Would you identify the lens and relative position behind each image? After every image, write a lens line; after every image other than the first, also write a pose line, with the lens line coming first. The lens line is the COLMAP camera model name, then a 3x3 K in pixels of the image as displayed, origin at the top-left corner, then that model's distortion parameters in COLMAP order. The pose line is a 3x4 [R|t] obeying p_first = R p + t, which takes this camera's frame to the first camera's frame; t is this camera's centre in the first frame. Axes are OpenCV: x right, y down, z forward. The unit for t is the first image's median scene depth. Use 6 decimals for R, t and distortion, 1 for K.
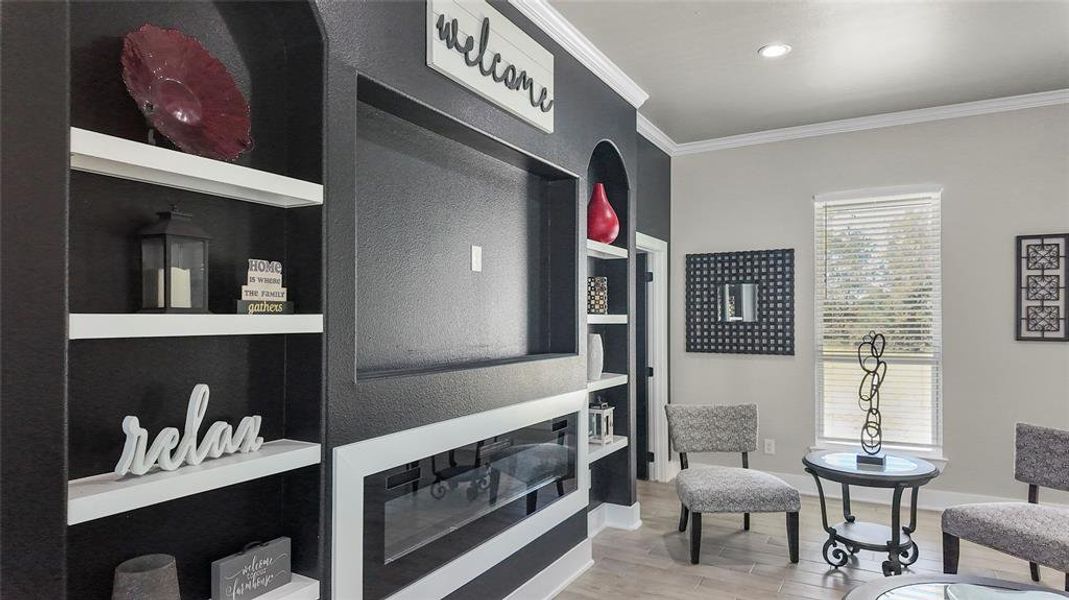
lens RADIAL K [[612.8, 0, 534.0], [0, 612.8, 317.5], [0, 0, 1]] dist [0.045345, -0.062603]
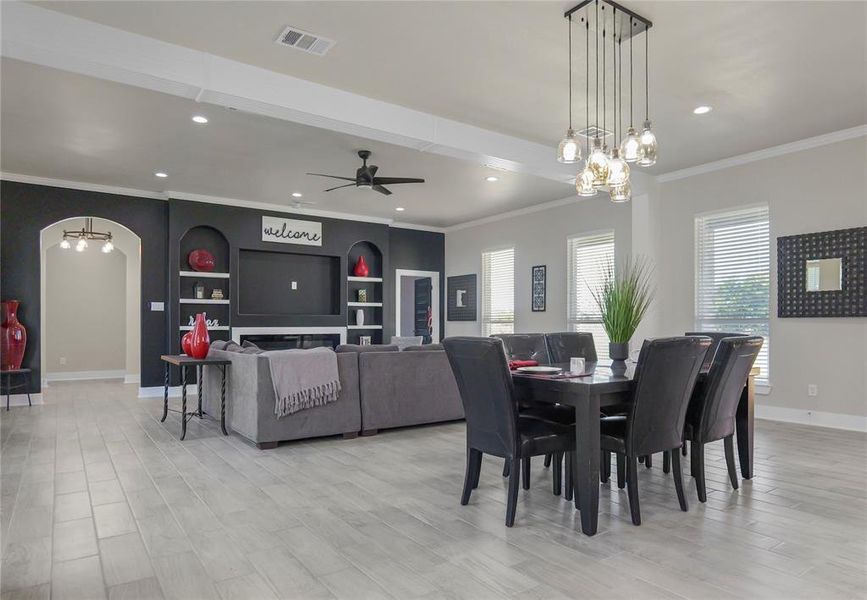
lens RADIAL K [[537.1, 0, 451.7], [0, 537.1, 324.5], [0, 0, 1]] dist [0.003279, 0.000540]
pose [[0.913110, 0.000841, -0.407712, 2.267255], [0.000721, 0.999993, 0.003677, 0.132614], [0.407712, -0.003652, 0.913103, -1.645852]]
